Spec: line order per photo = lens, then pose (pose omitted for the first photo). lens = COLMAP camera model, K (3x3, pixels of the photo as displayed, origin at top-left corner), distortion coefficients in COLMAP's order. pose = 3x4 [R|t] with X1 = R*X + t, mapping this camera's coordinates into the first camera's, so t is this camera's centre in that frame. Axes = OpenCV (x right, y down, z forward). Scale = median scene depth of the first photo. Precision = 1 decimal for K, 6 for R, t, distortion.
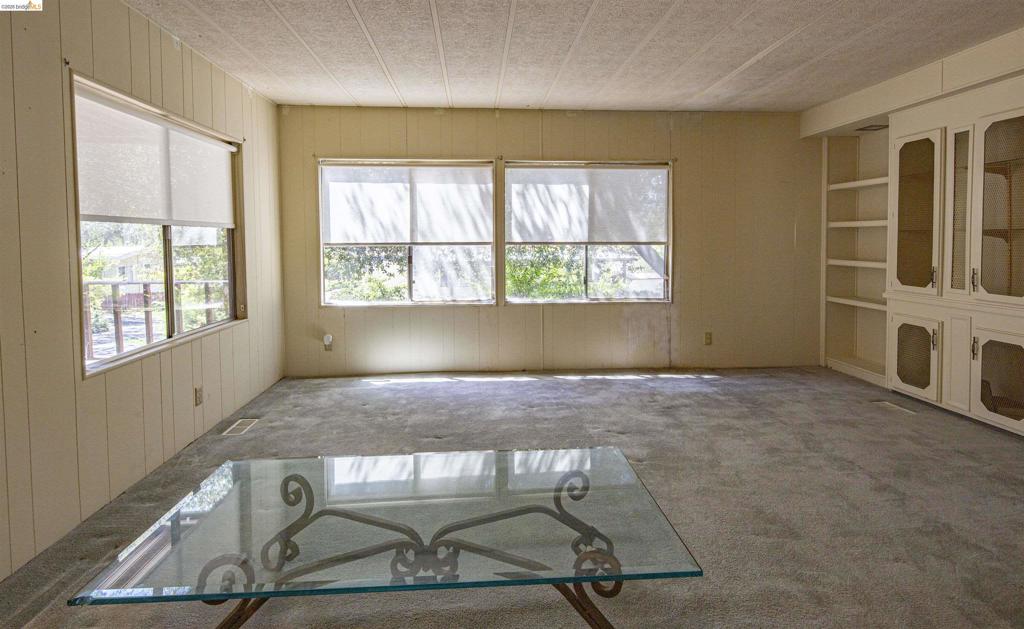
lens RADIAL K [[496.9, 0, 505.7], [0, 496.9, 255.6], [0, 0, 1]] dist [0.002707, -0.003975]
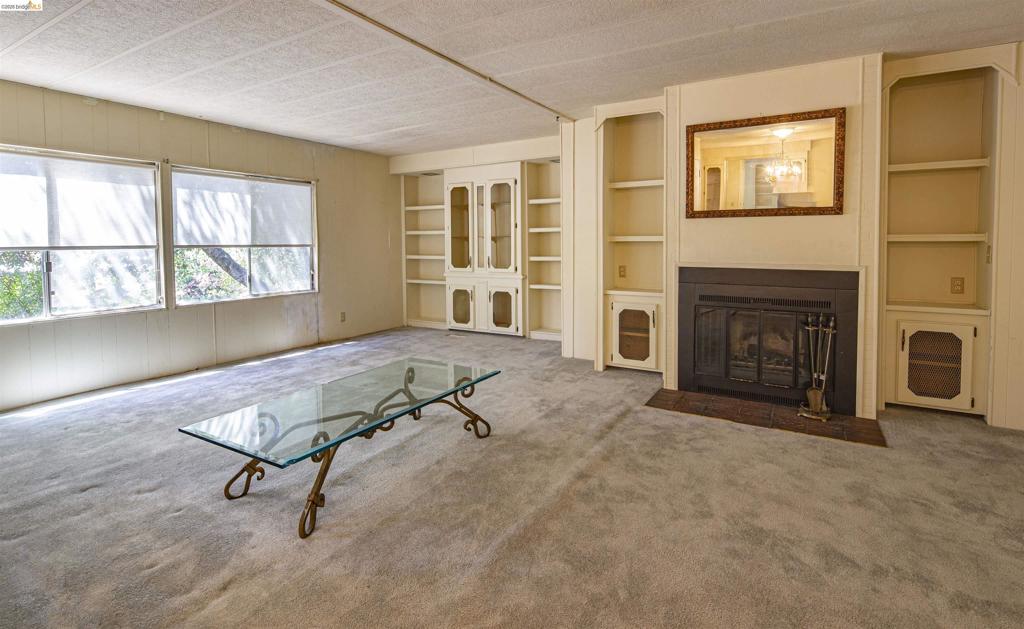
lens RADIAL K [[496.9, 0, 508.8], [0, 496.9, 257.3], [0, 0, 1]] dist [0.002707, -0.003975]
pose [[0.561051, -0.027386, 0.827328, -0.461100], [0.032486, 0.999411, 0.011052, 0.007430], [-0.827143, 0.020676, 0.561610, -0.125856]]
